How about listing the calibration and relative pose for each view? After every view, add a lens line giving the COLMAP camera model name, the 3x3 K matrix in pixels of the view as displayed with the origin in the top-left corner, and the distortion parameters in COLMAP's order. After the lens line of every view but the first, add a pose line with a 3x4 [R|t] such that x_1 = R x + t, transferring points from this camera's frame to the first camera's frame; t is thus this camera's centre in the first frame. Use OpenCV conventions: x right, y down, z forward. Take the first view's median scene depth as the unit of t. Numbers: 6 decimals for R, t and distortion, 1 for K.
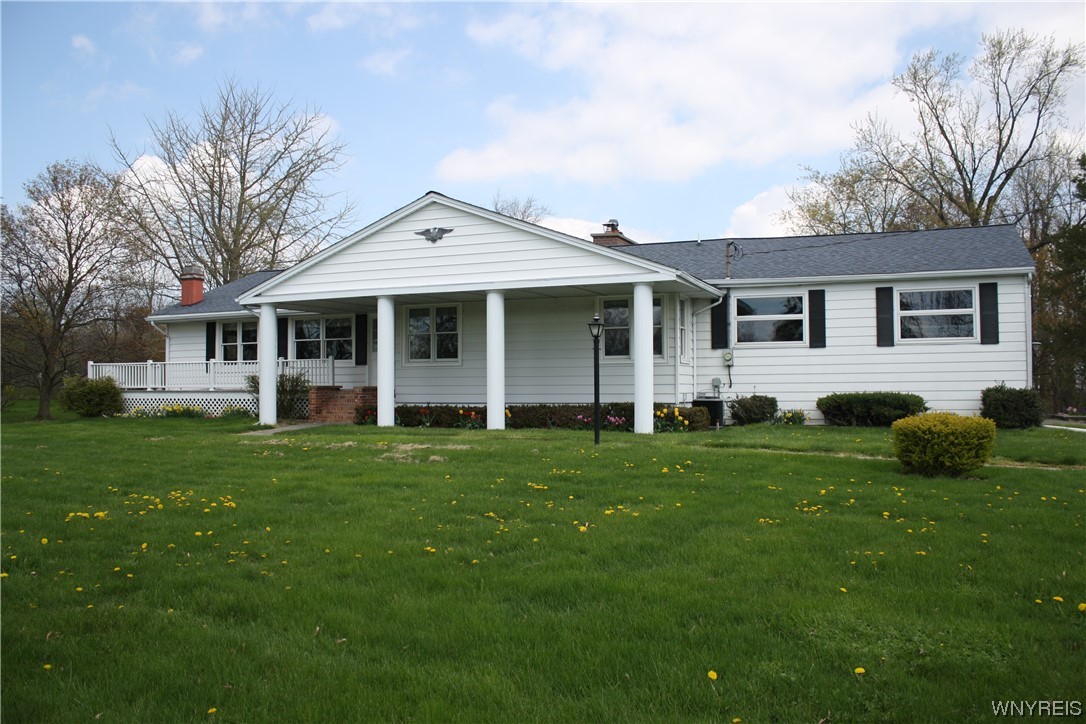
lens RADIAL K [[962.8, 0, 543.0], [0, 962.8, 362.0], [0, 0, 1]] dist [-0.162643, 0.000591]
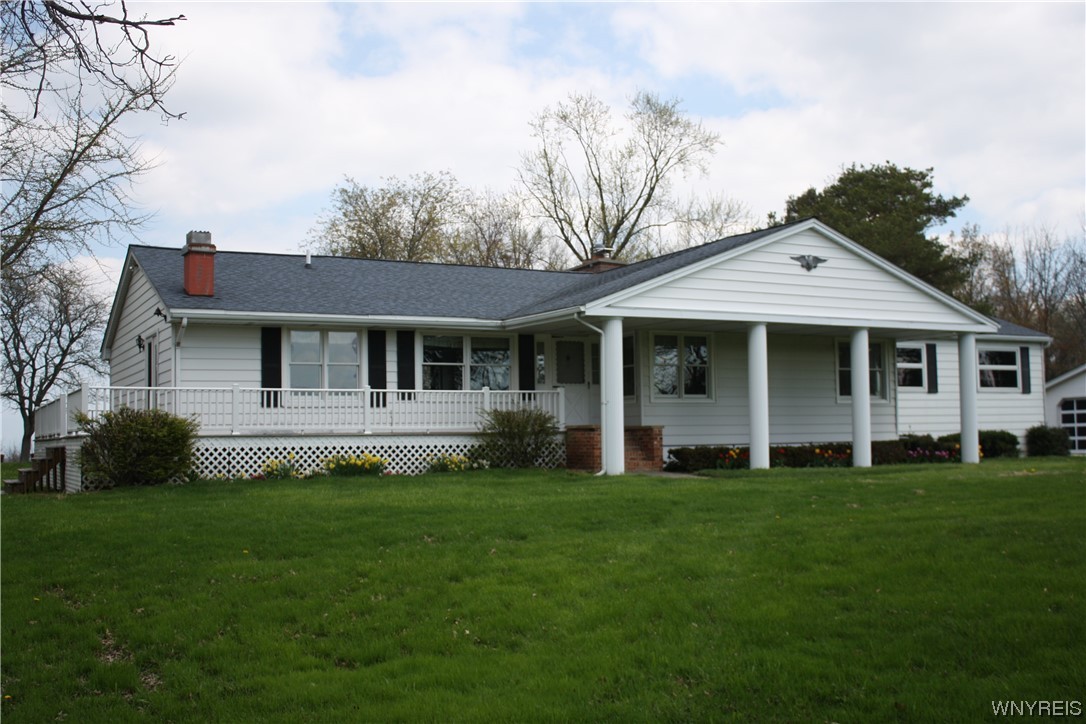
lens RADIAL K [[1198.6, 0, 543.0], [0, 1198.6, 362.0], [0, 0, 1]] dist [0.002251, 0.005041]
pose [[0.594670, 0.047818, 0.802546, -1.125842], [-0.008706, 0.998554, -0.053046, 0.027884], [-0.803923, 0.024558, 0.594227, 0.475144]]
